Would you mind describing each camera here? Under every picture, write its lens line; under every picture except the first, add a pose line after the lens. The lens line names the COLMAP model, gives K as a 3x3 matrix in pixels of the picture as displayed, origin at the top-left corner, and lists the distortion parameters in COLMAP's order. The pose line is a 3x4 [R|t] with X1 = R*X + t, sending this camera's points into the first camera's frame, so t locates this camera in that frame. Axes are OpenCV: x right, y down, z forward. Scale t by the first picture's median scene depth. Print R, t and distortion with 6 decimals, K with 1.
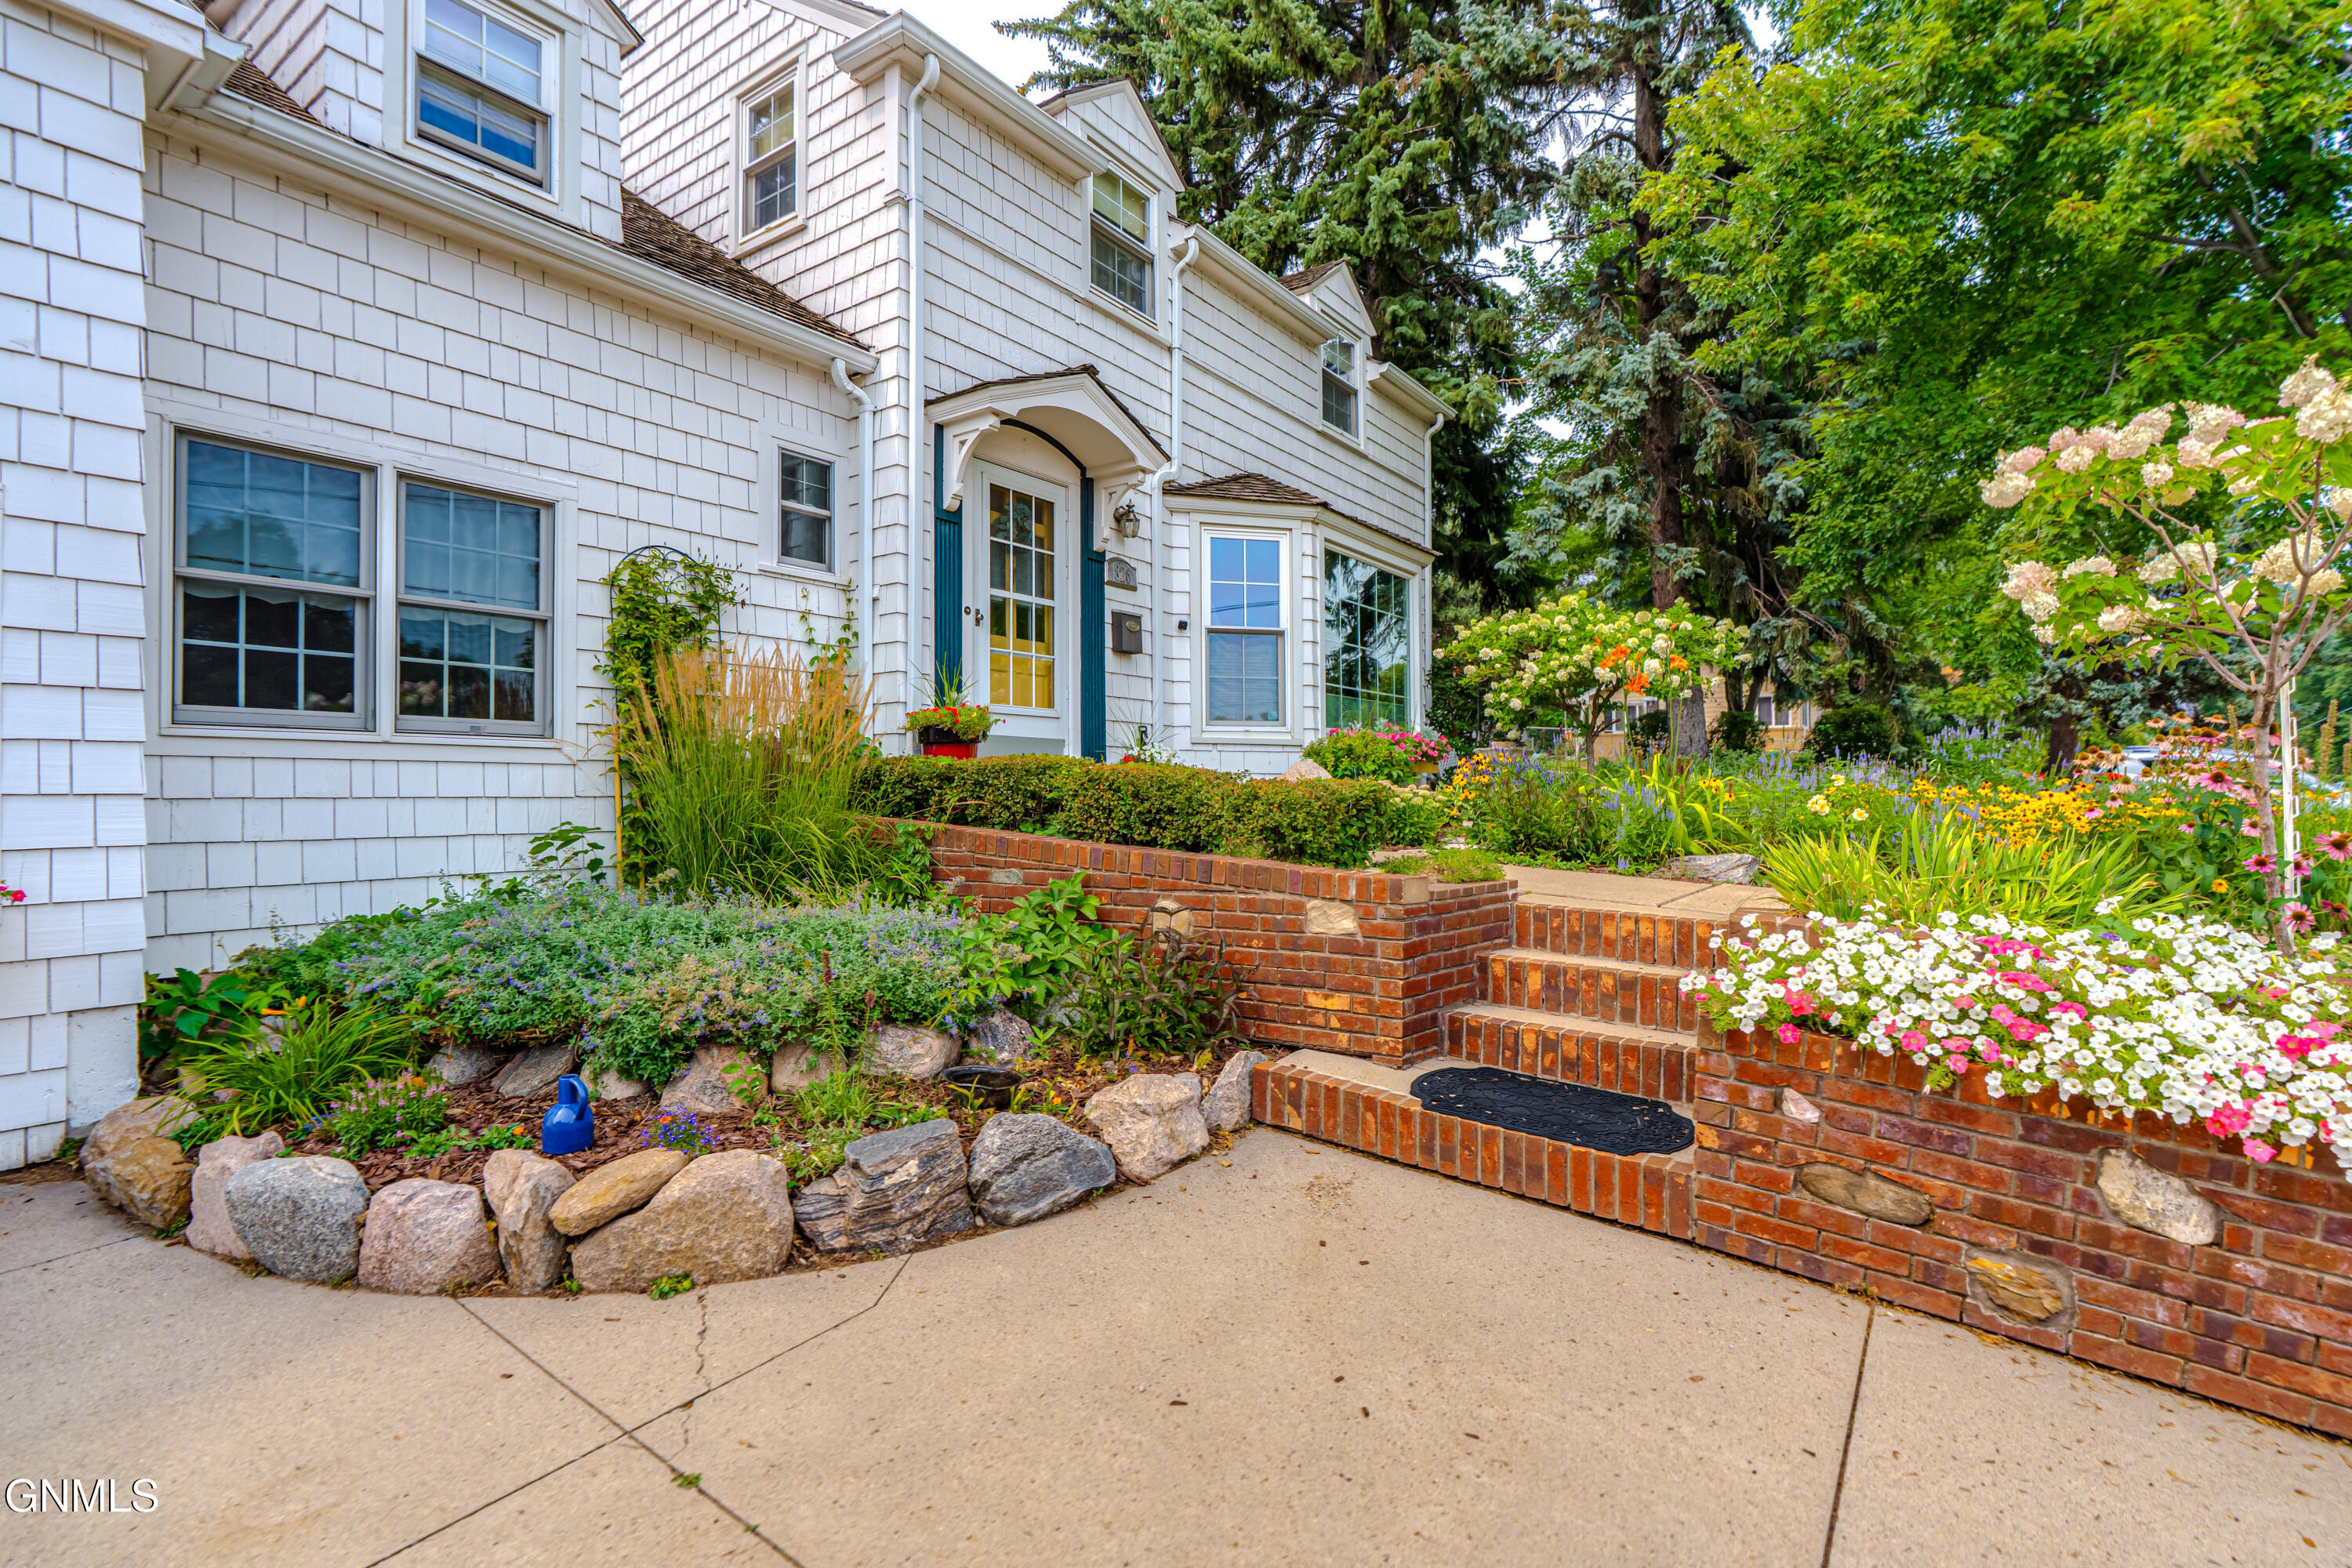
lens RADIAL K [[1111.7, 0, 1168.3], [0, 1111.7, 764.3], [0, 0, 1]] dist [0.000335, 0.000166]
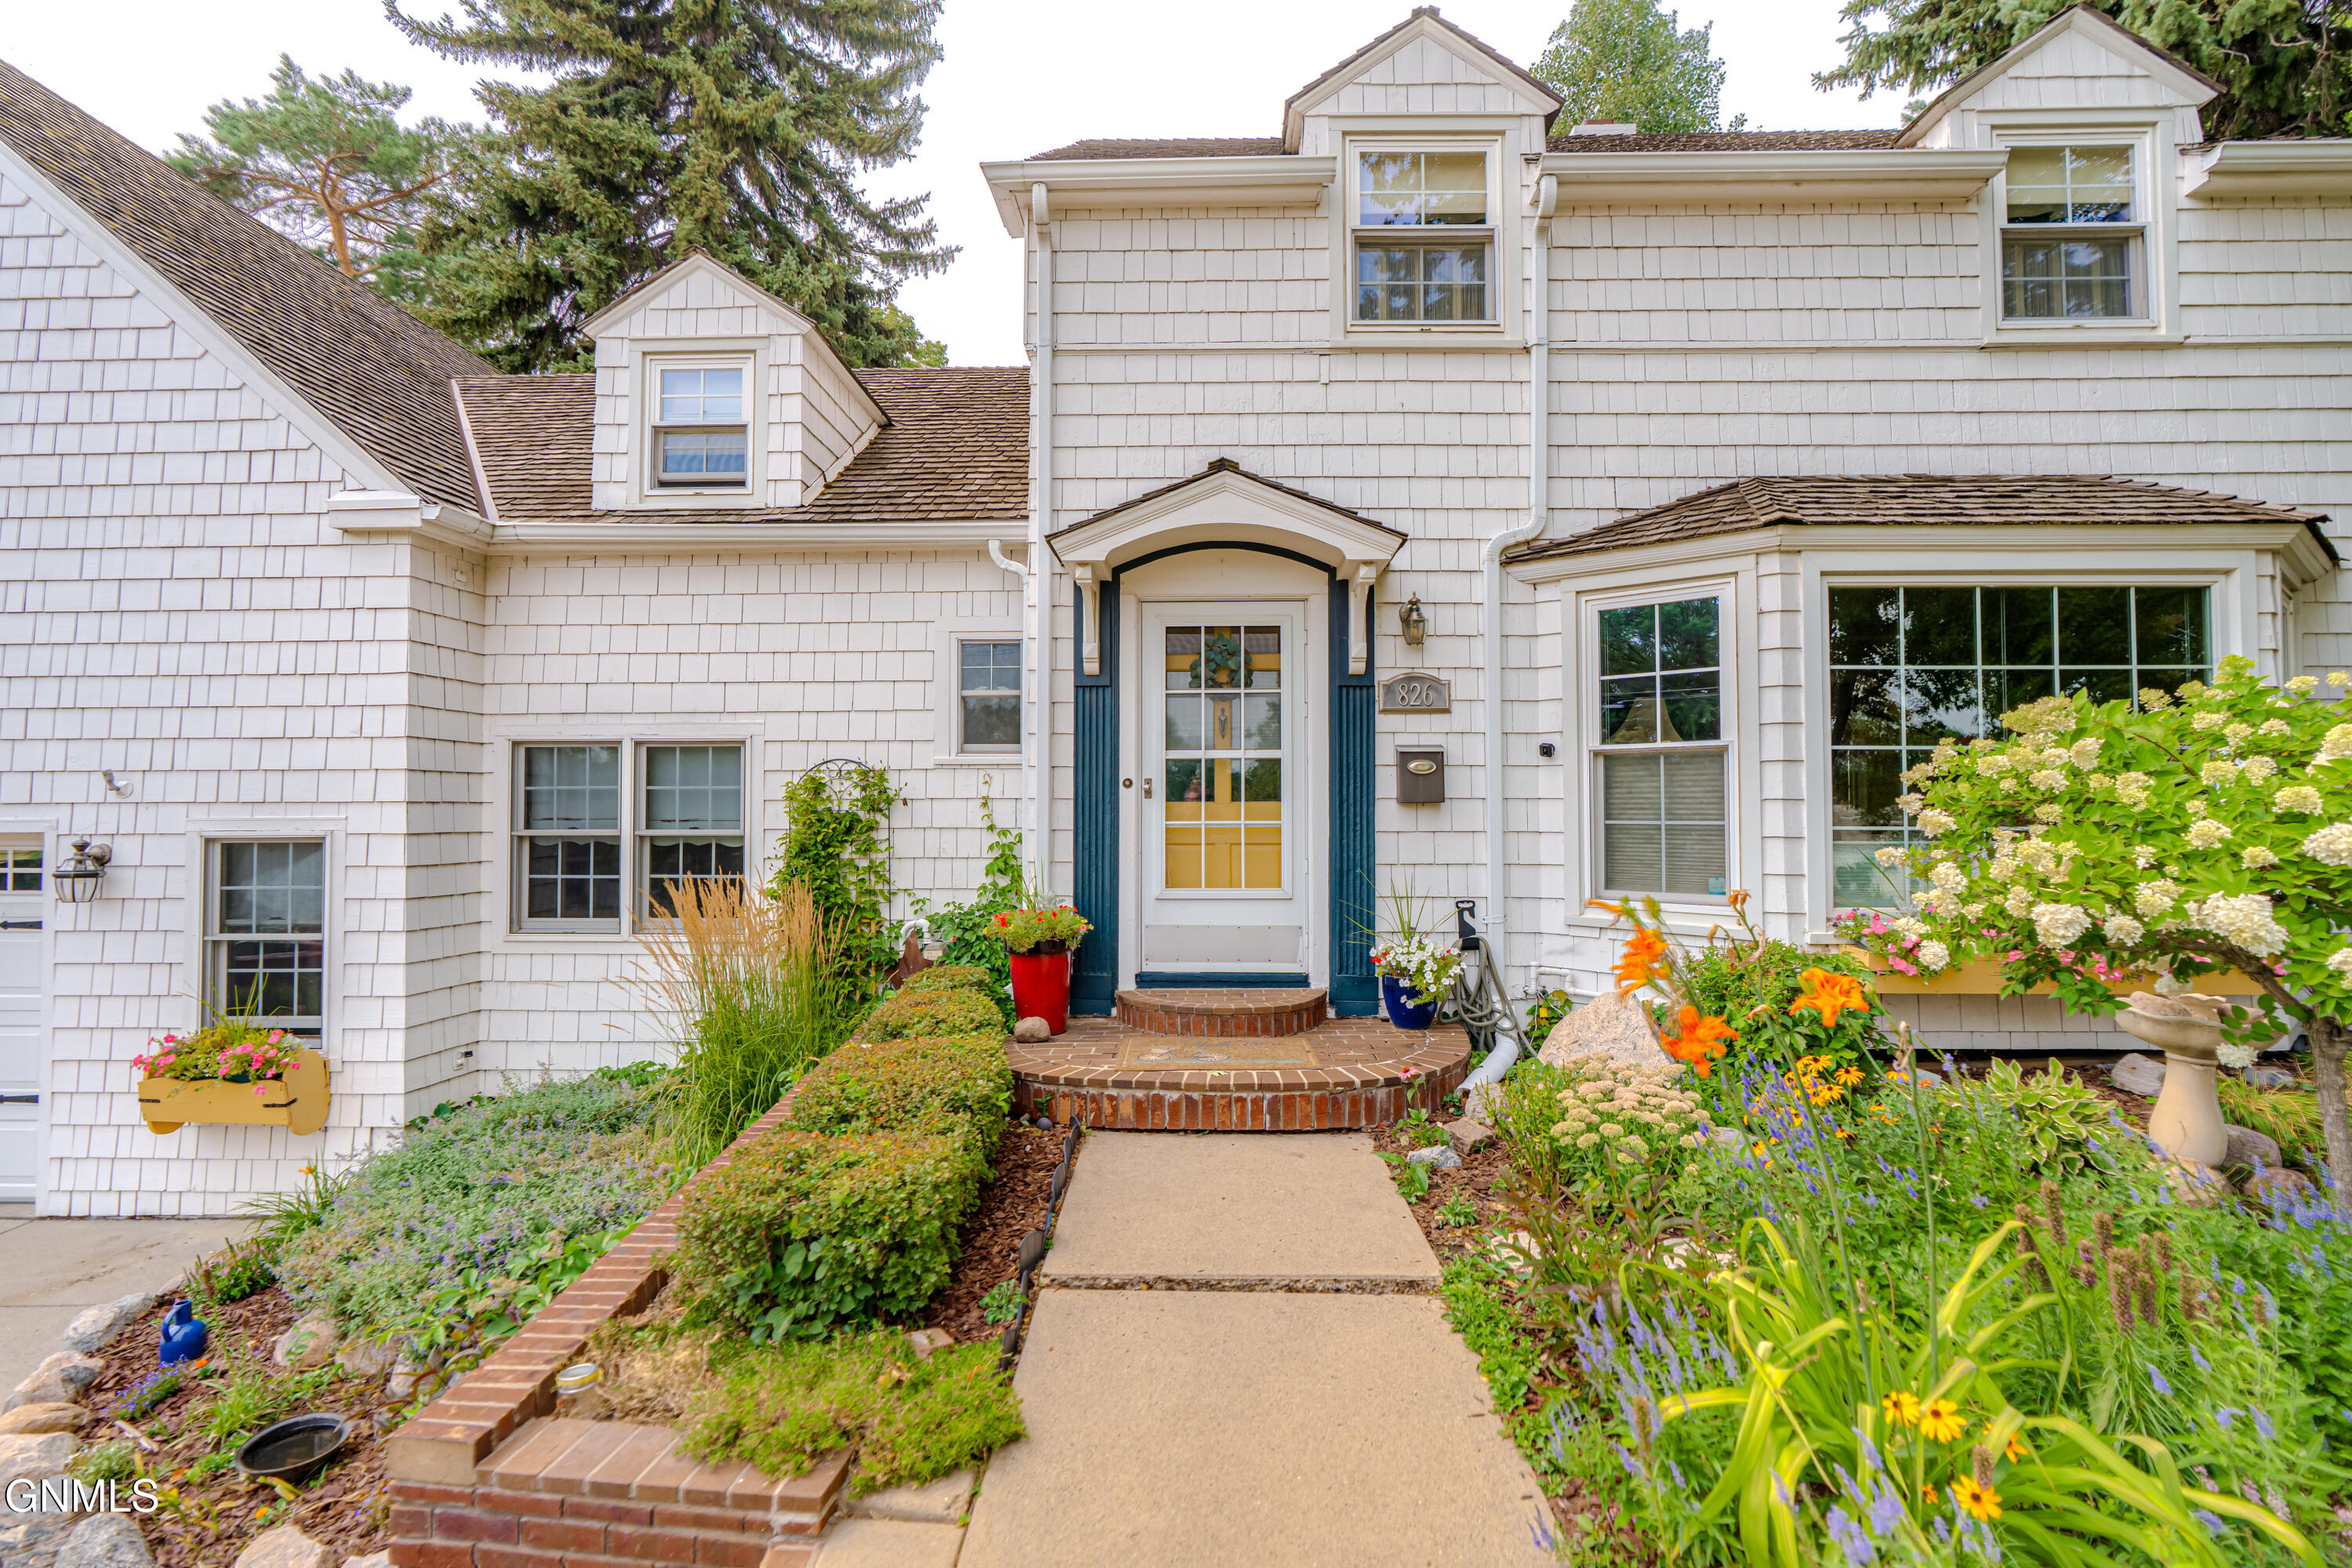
lens RADIAL K [[1066.3, 0, 1170.6], [0, 1066.3, 776.9], [0, 0, 1]] dist [-0.002985, 0.000024]
pose [[0.564594, -0.021129, -0.825099, 0.542220], [0.019277, 0.999737, -0.012410, -0.136669], [0.825144, -0.008899, 0.564852, 0.576621]]
